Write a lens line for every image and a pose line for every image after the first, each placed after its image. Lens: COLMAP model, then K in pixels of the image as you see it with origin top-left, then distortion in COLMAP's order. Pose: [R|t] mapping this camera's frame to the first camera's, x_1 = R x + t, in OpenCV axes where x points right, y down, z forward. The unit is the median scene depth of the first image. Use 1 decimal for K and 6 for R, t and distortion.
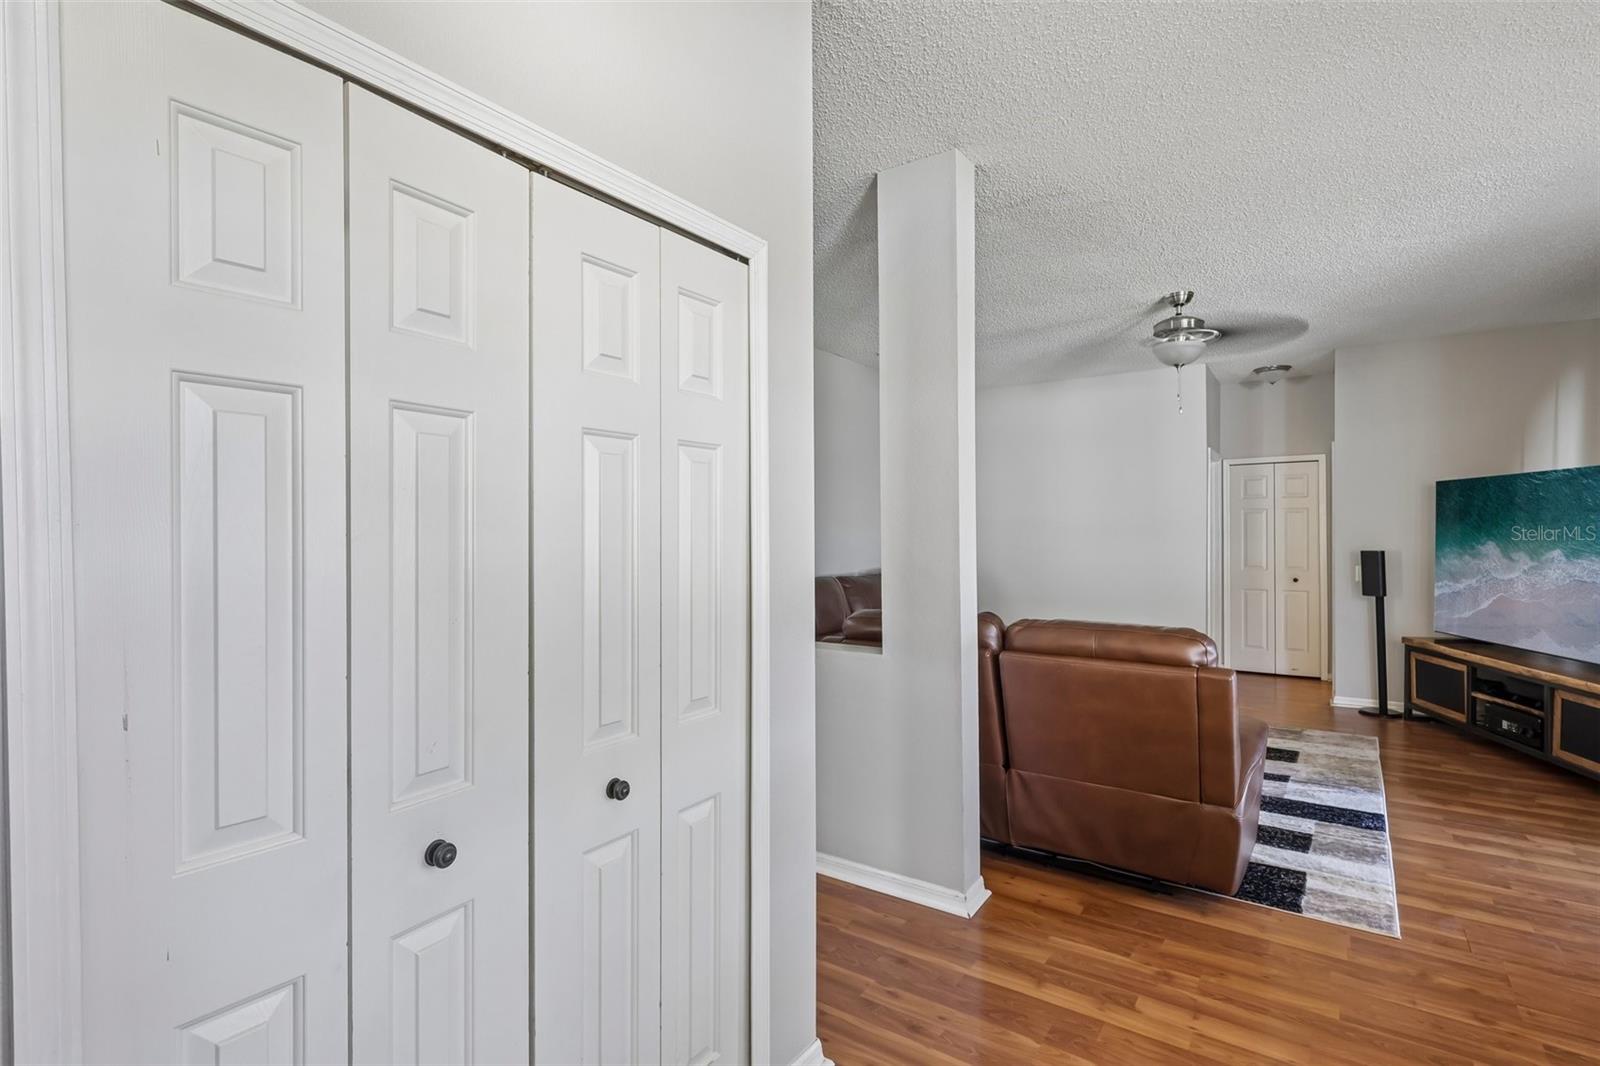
lens RADIAL K [[752.1, 0, 805.8], [0, 752.1, 534.3], [0, 0, 1]] dist [-0.002575, 0.000243]
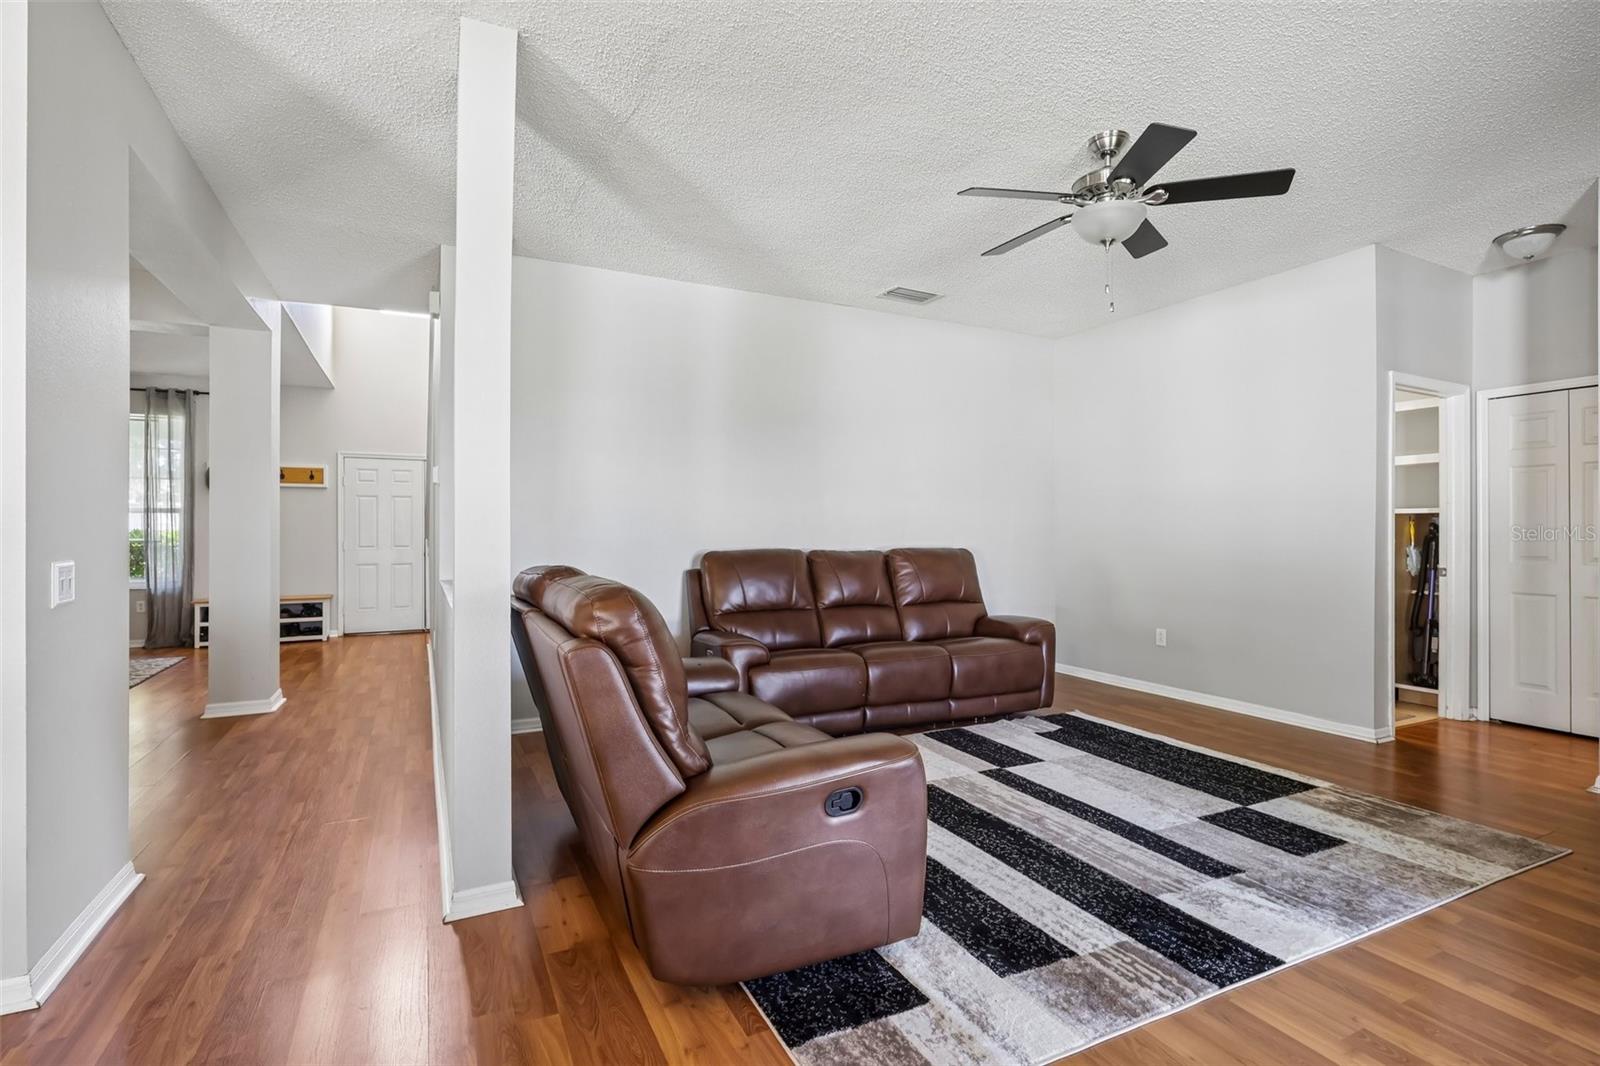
lens RADIAL K [[752.1, 0, 802.1], [0, 752.1, 530.2], [0, 0, 1]] dist [-0.002575, 0.000243]
pose [[0.883002, 0.008265, -0.469296, 0.701134], [-0.008389, 0.999963, 0.001826, 0.048697], [0.469293, 0.002325, 0.883039, 0.323387]]
